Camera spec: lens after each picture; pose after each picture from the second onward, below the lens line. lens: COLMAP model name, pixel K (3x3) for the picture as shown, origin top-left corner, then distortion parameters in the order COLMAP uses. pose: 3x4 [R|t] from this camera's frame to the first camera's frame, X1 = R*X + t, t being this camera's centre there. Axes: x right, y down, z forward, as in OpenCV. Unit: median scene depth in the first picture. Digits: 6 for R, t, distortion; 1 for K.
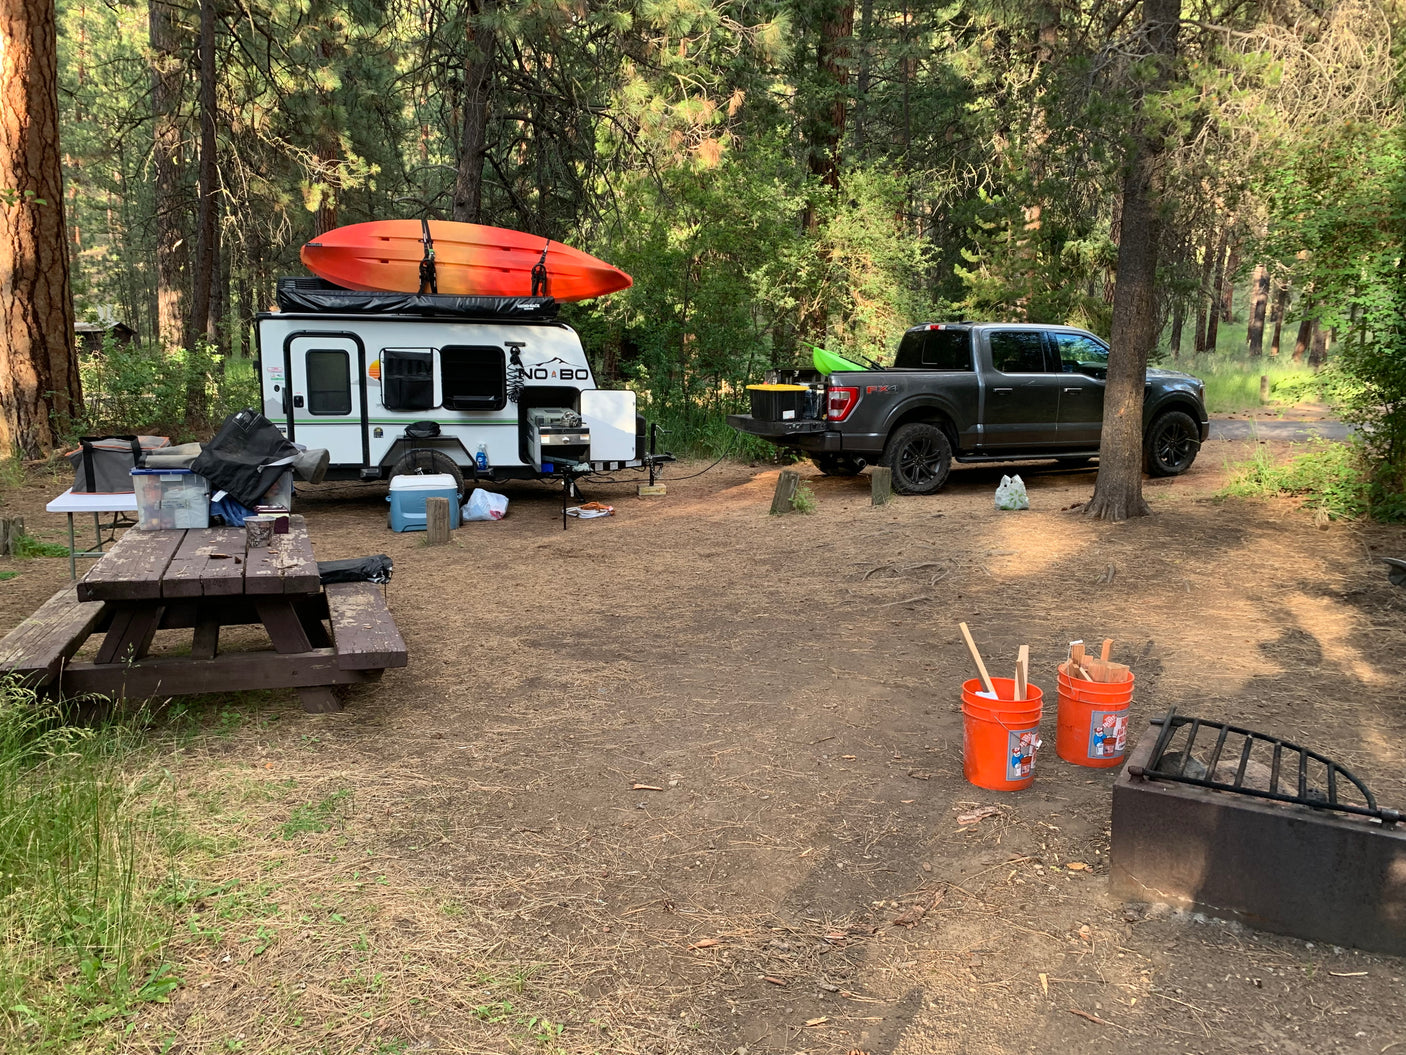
lens RADIAL K [[1058.0, 0, 703.0], [0, 1058.0, 527.5], [0, 0, 1]] dist [-0.005014, -0.001840]
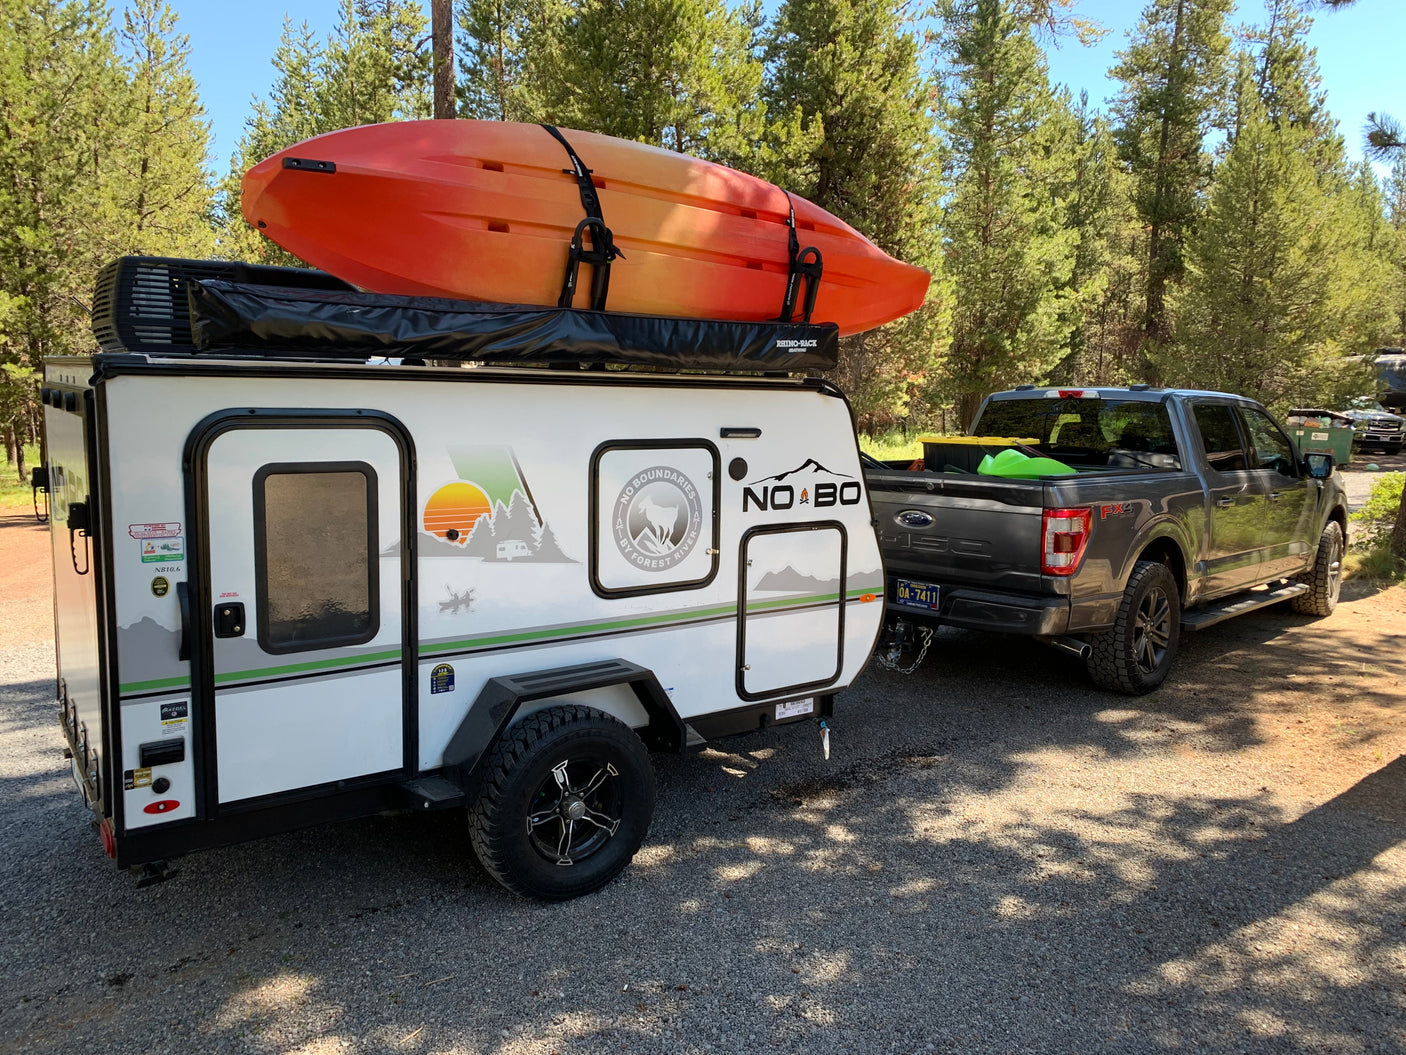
lens RADIAL K [[1055.2, 0, 702.7], [0, 1055.2, 488.7], [0, 0, 1]] dist [0.011049, -0.000196]
pose [[0.932012, -0.039700, 0.360248, -0.355387], [0.070473, 0.994862, -0.072688, -0.123186], [-0.355511, 0.093134, 0.930020, 0.621632]]
